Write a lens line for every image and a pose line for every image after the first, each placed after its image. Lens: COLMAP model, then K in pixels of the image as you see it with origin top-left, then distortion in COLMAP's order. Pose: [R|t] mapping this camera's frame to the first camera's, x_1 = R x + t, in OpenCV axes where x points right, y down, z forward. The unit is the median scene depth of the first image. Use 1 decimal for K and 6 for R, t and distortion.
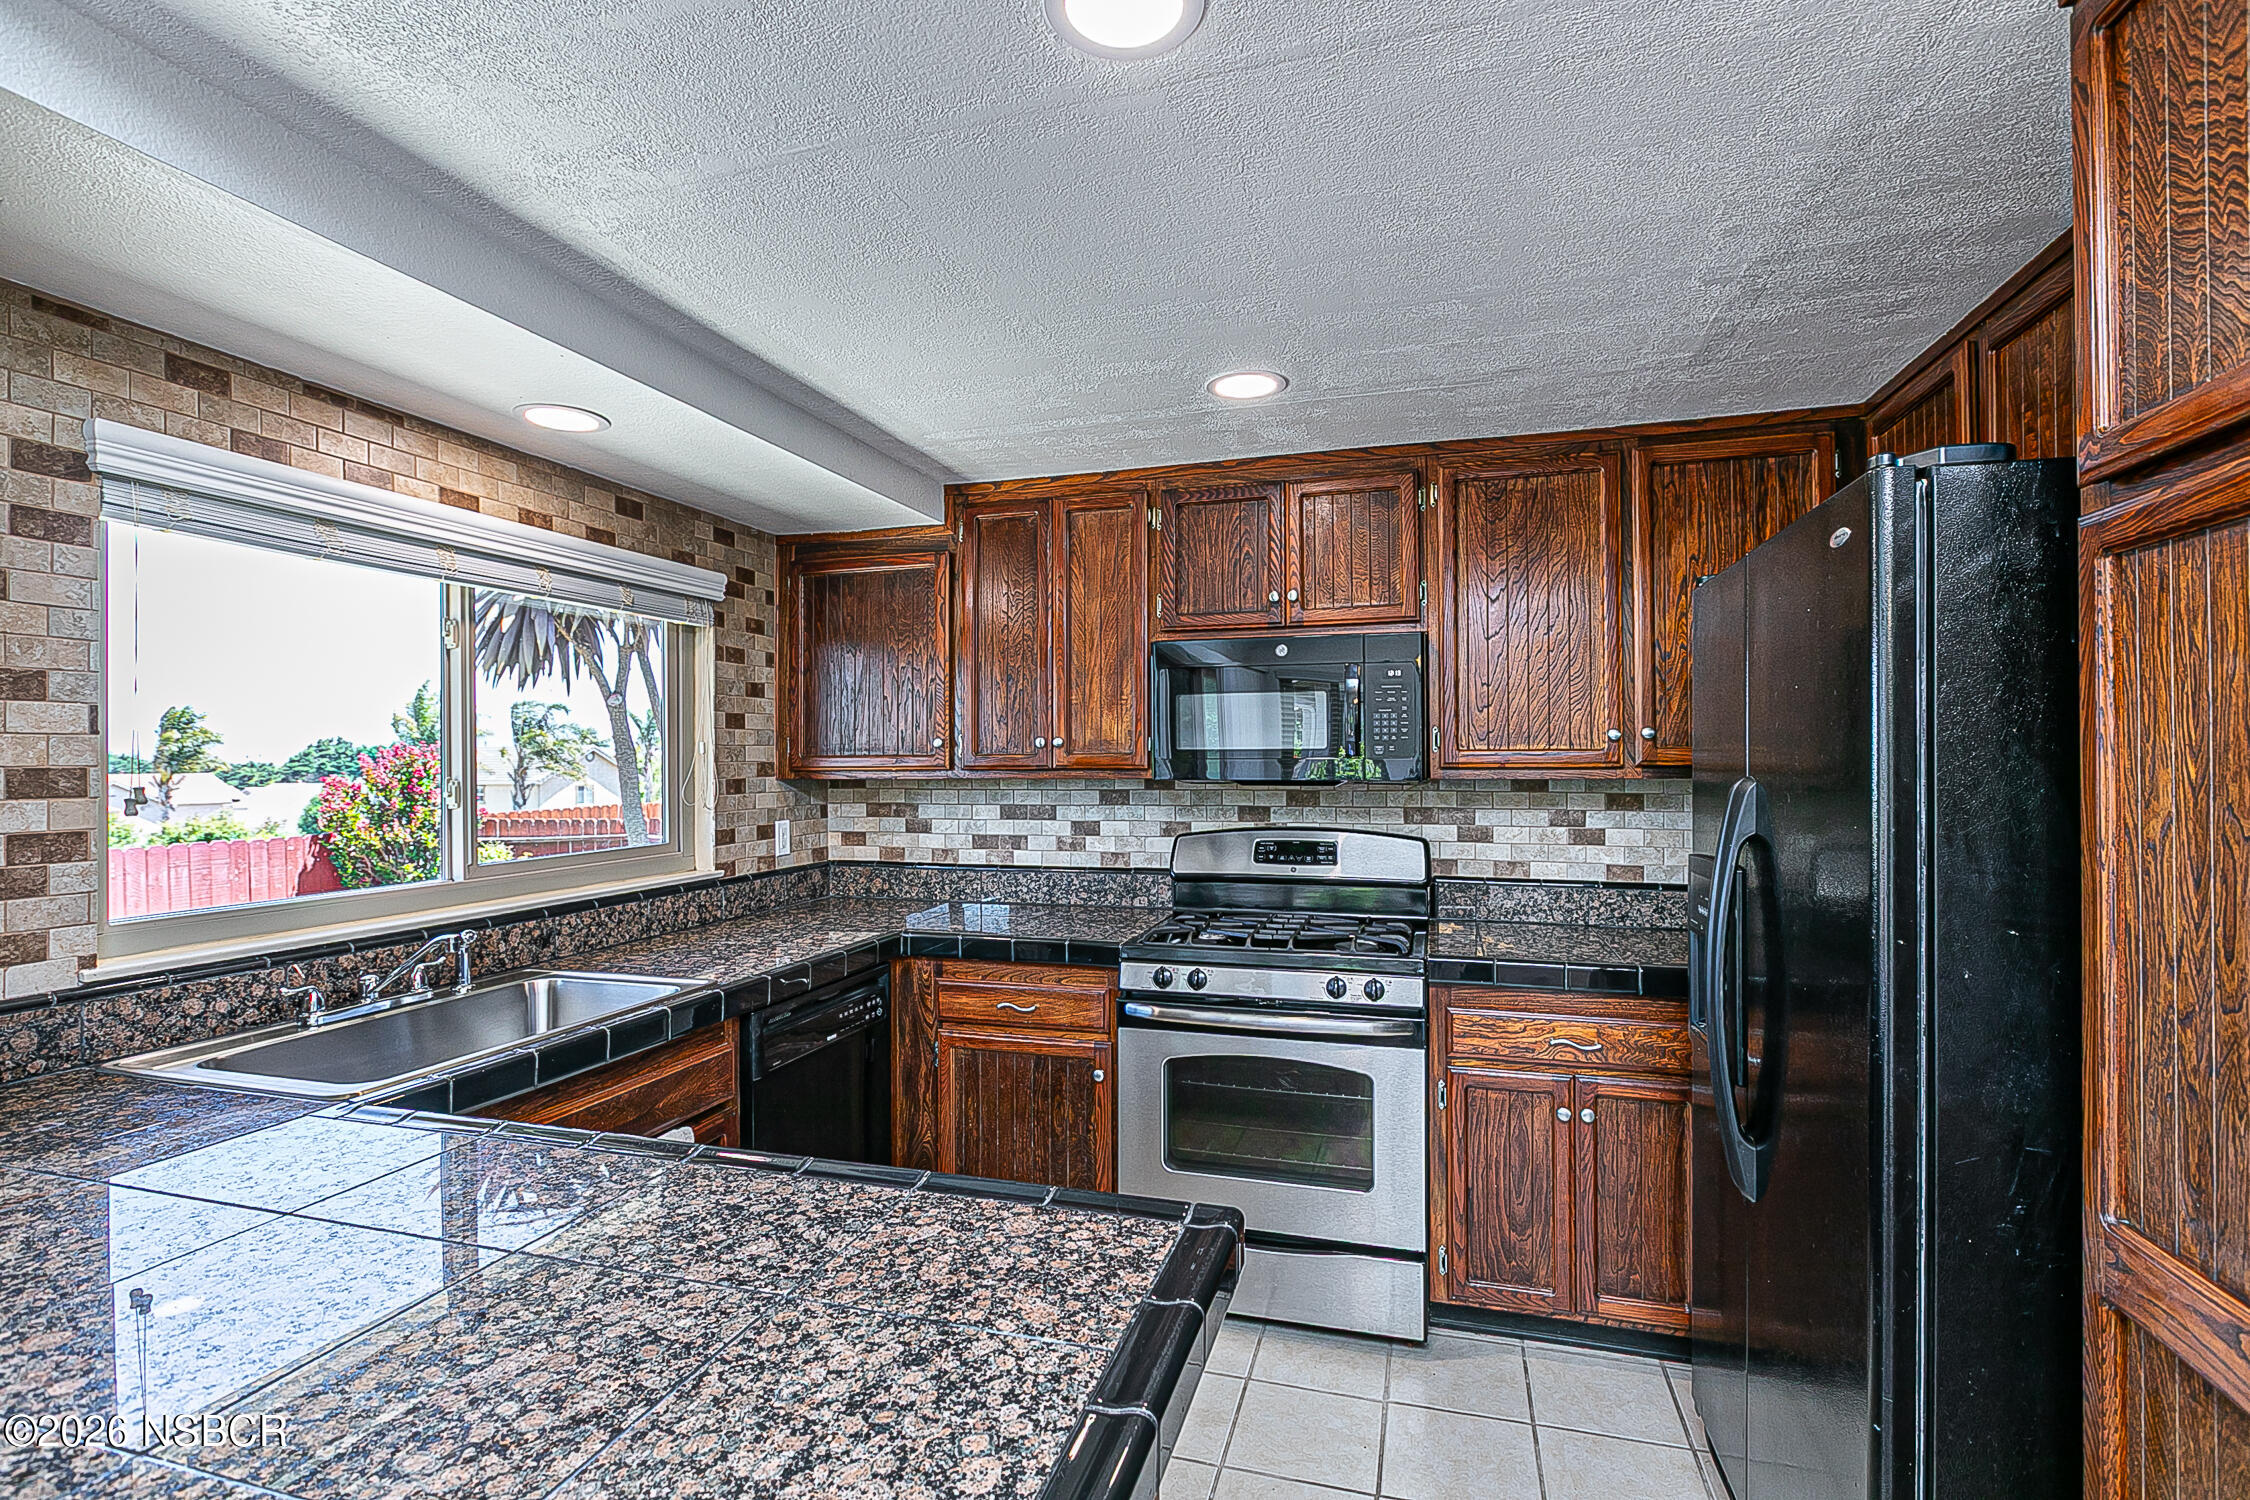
lens RADIAL K [[1030.4, 0, 1133.0], [0, 1030.4, 750.4], [0, 0, 1]] dist [0.000800, -0.004581]
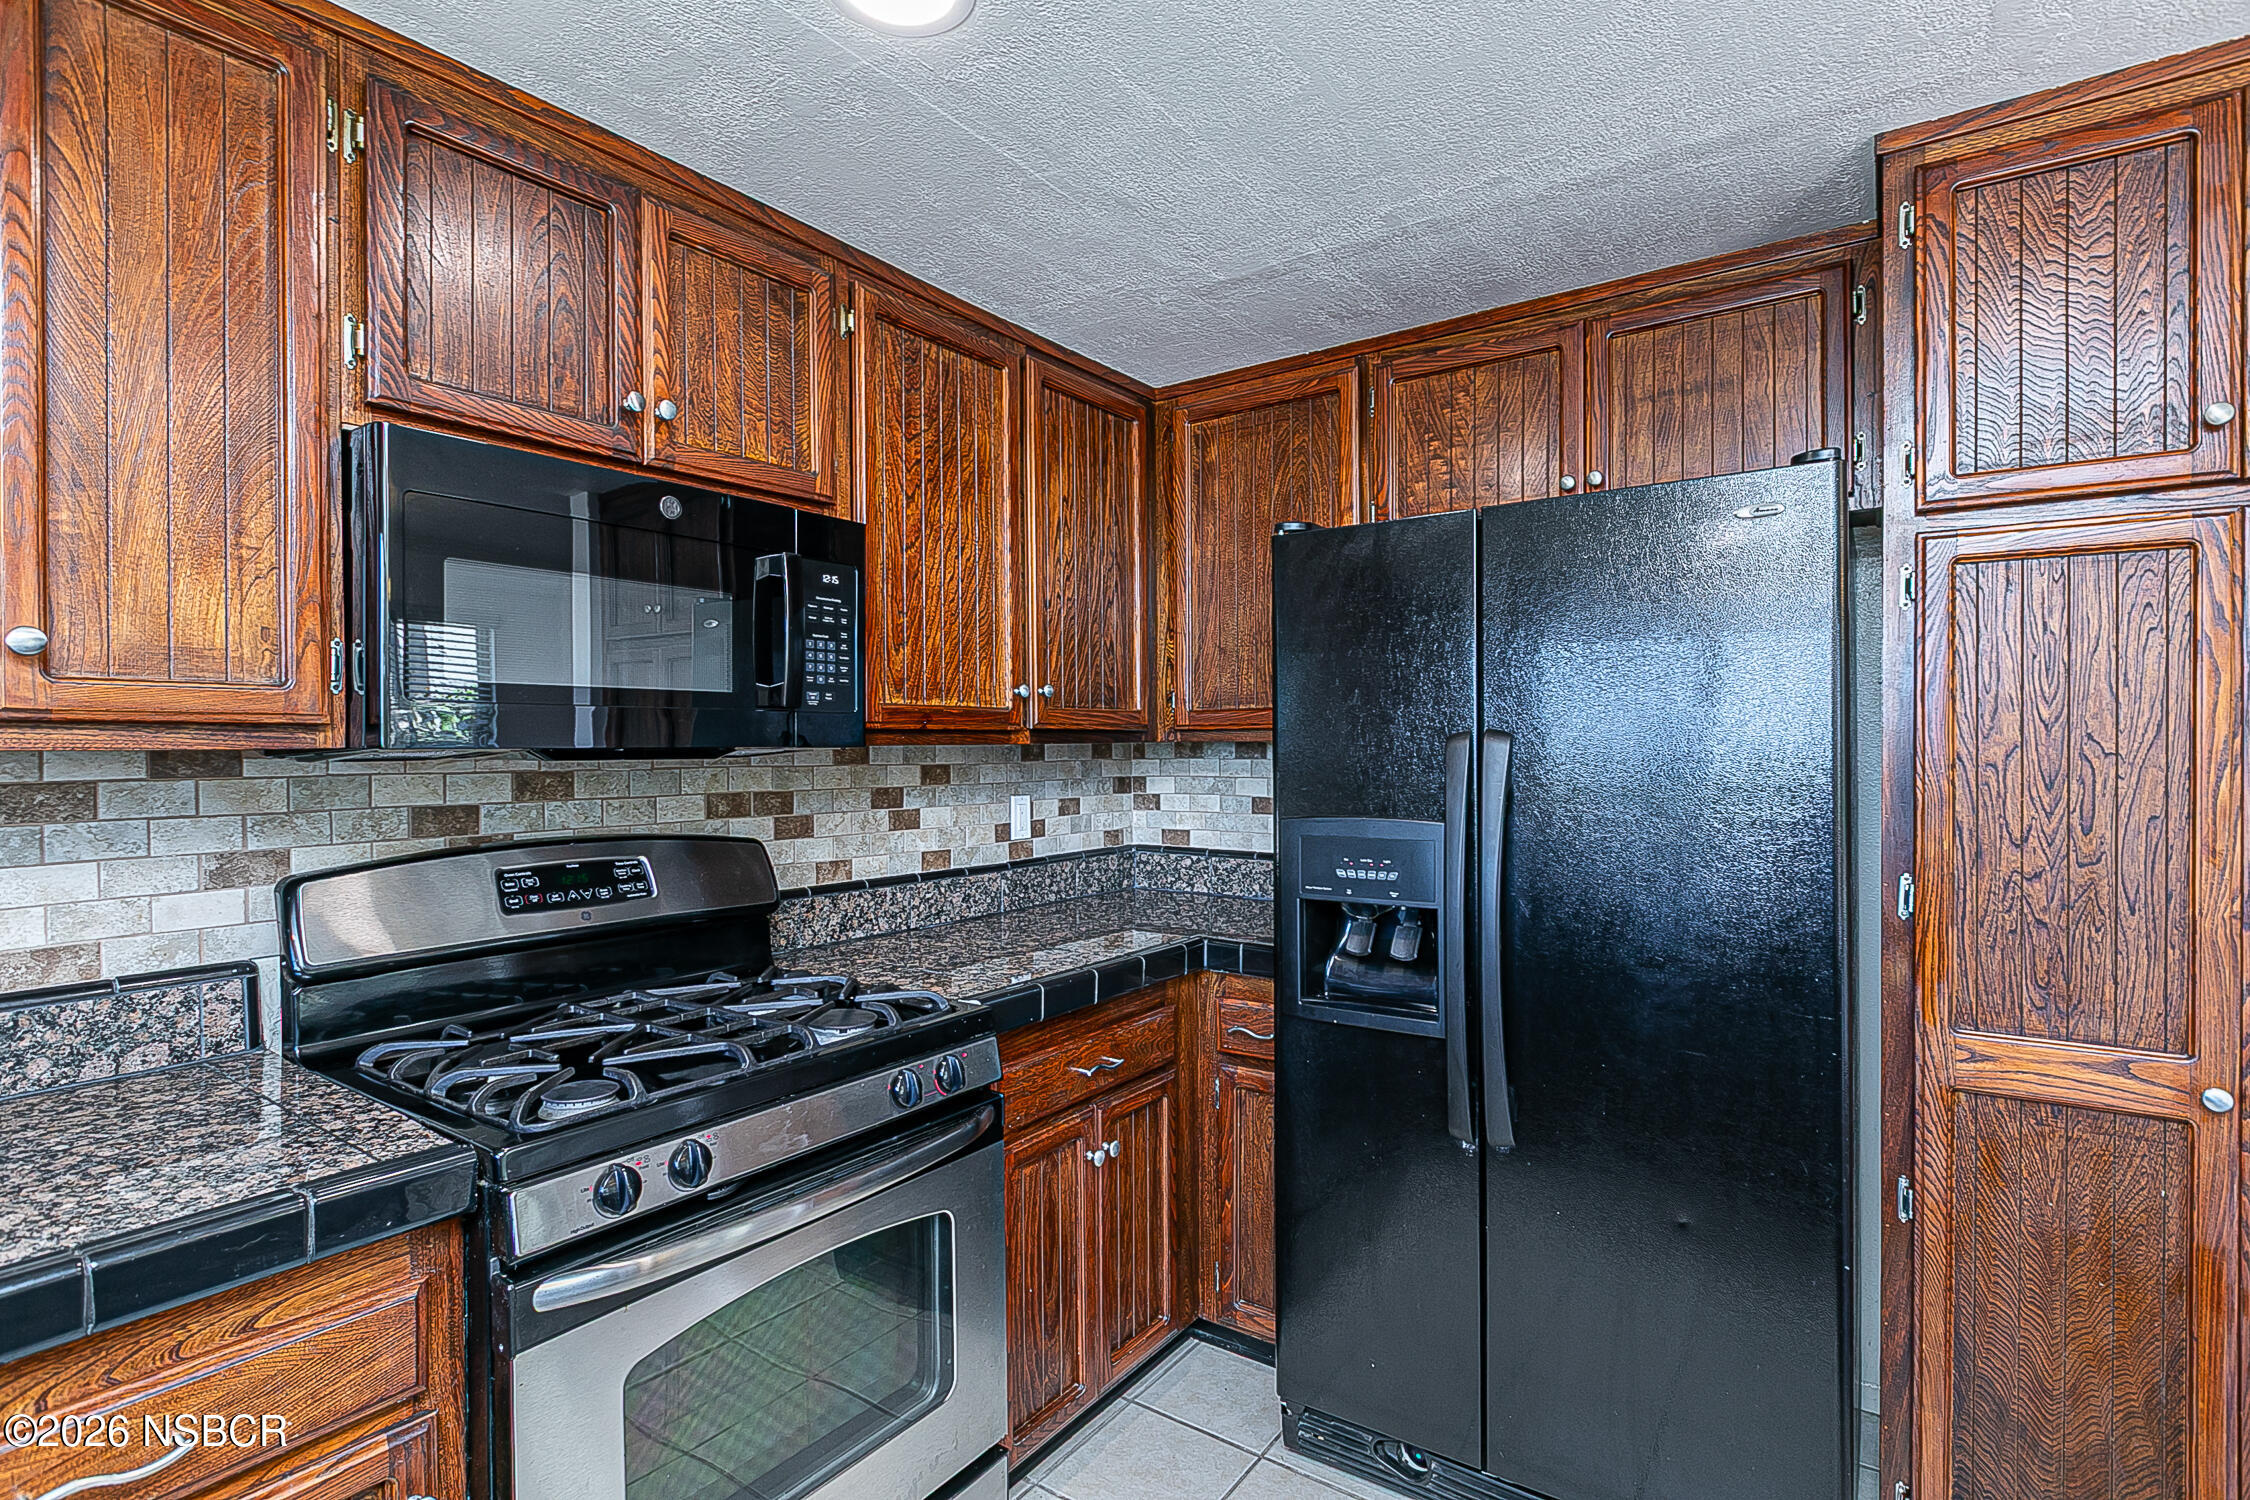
lens RADIAL K [[1083.1, 0, 1125.0], [0, 1083.1, 750.0], [0, 0, 1]] dist [-0.001658, -0.000393]
pose [[0.328333, -0.001843, 0.944560, -0.291675], [-0.007285, 0.999963, 0.004484, 0.024118], [-0.944534, -0.008353, 0.328308, 0.550361]]
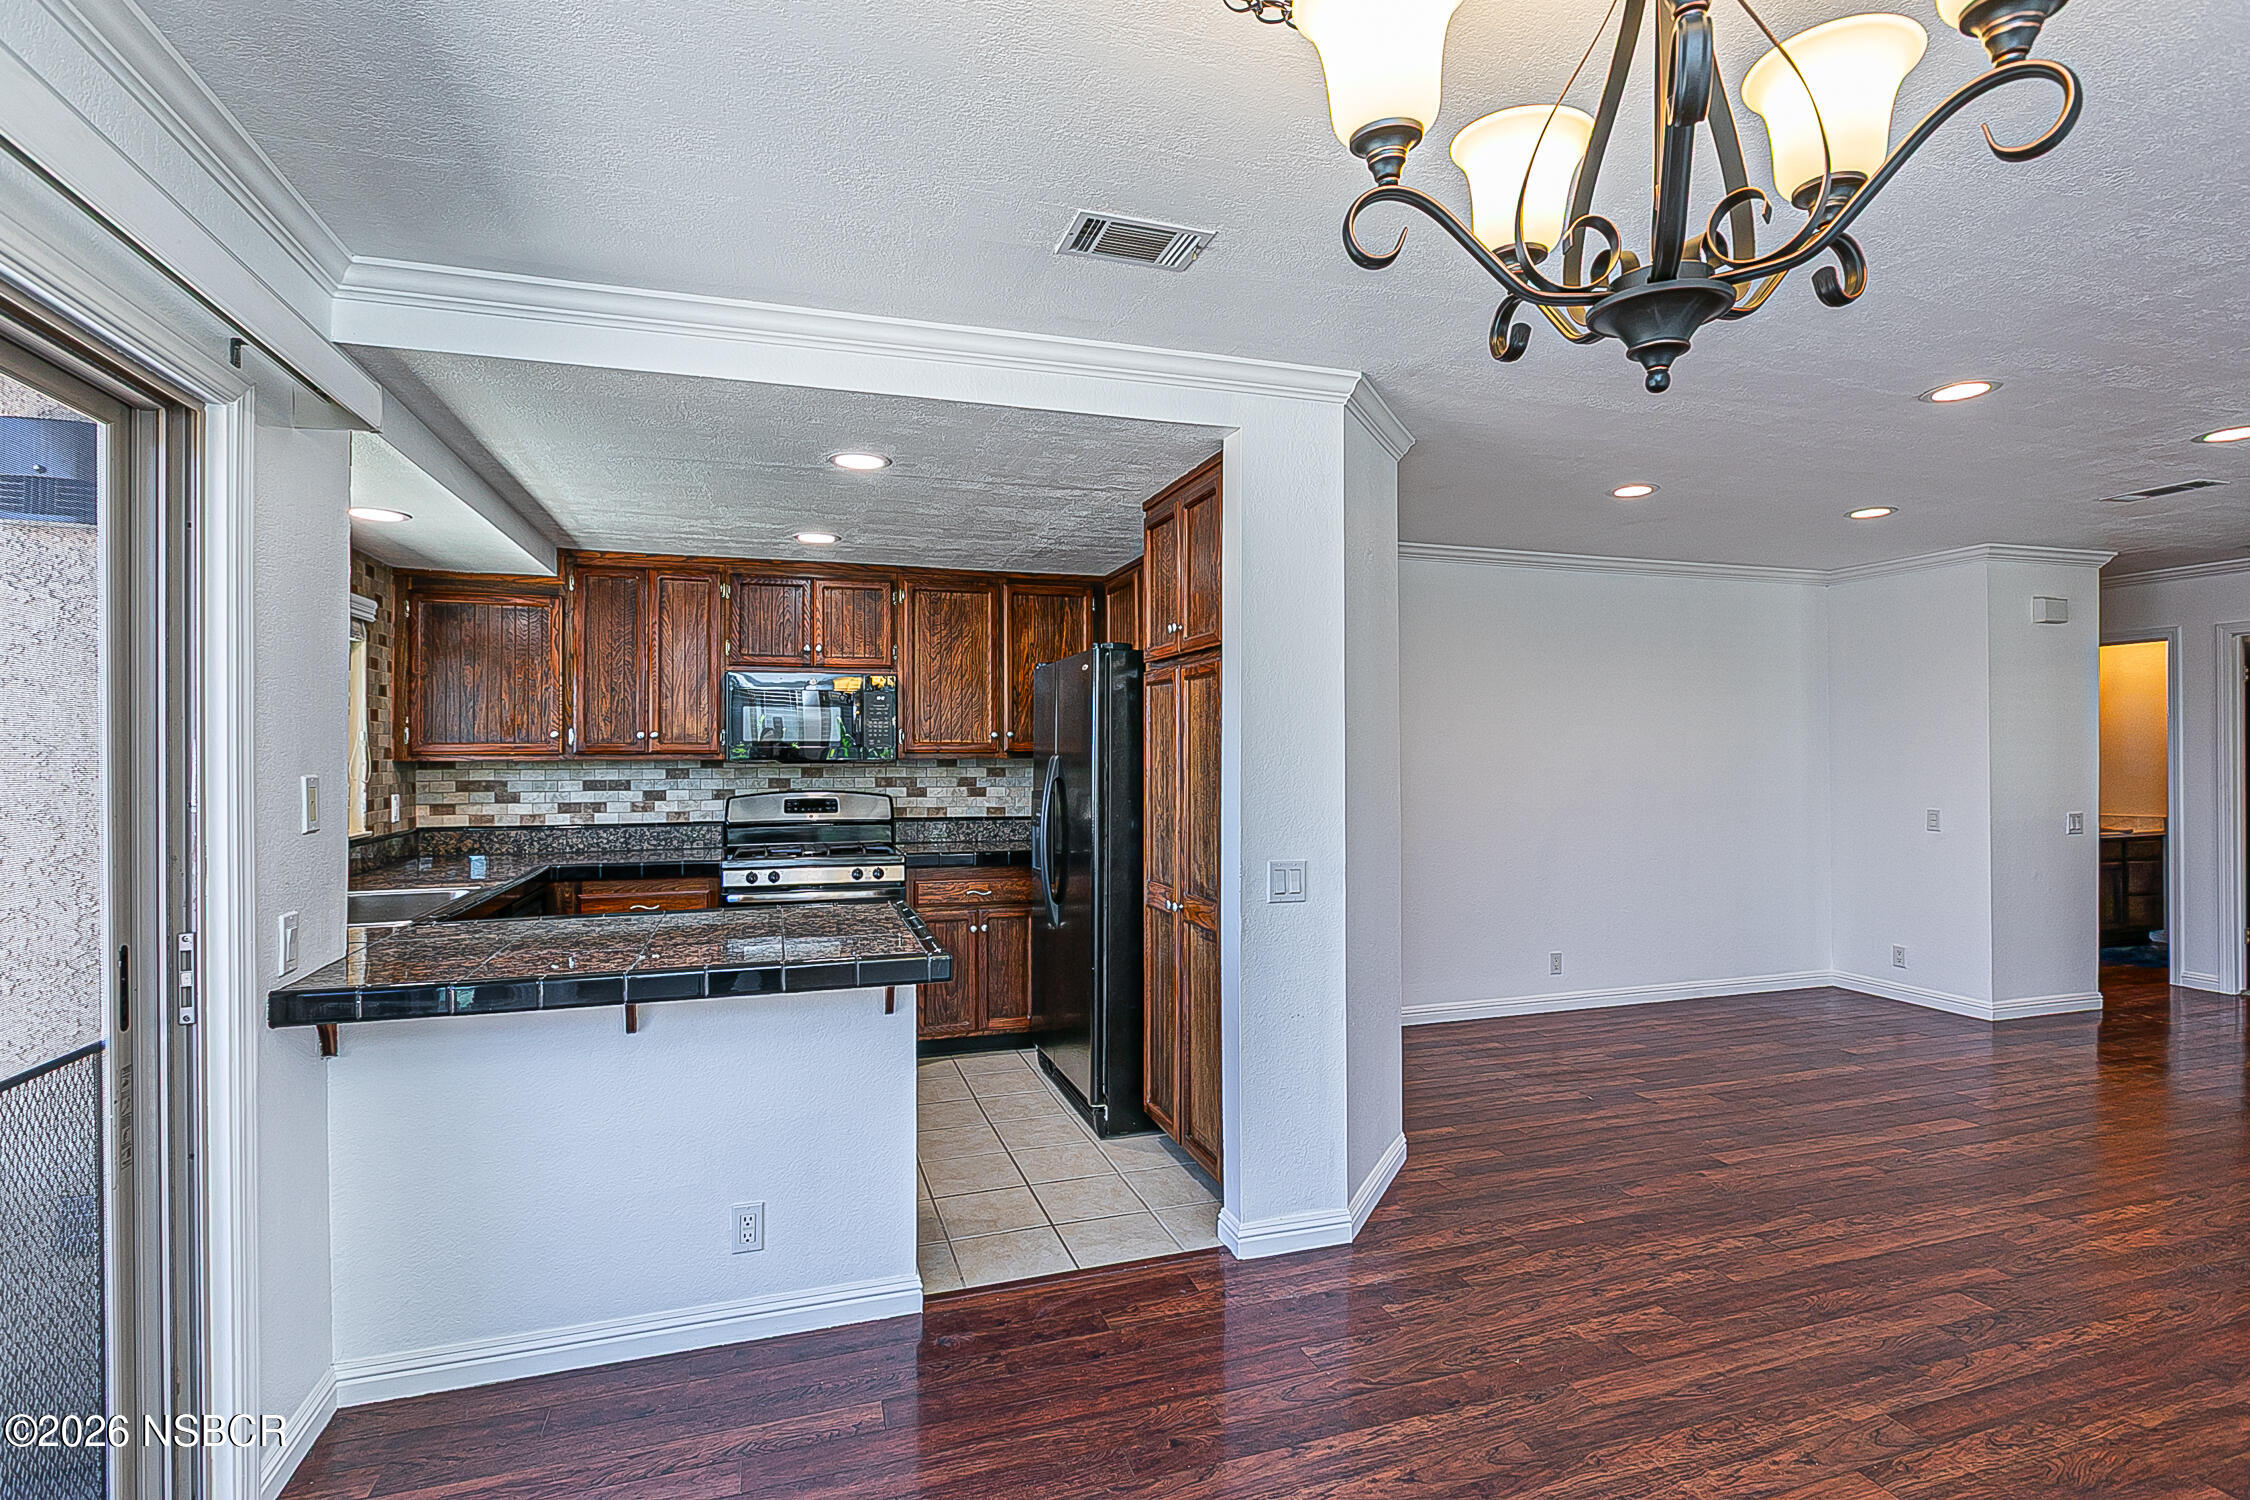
lens RADIAL K [[1067.2, 0, 1125.0], [0, 1067.2, 750.0], [0, 0, 1]] dist [-0.000439, -0.000239]
pose [[0.821893, 0.005159, 0.569619, -0.394689], [-0.007509, 0.999970, 0.001779, 0.005516], [-0.569593, -0.005739, 0.821907, -0.652223]]
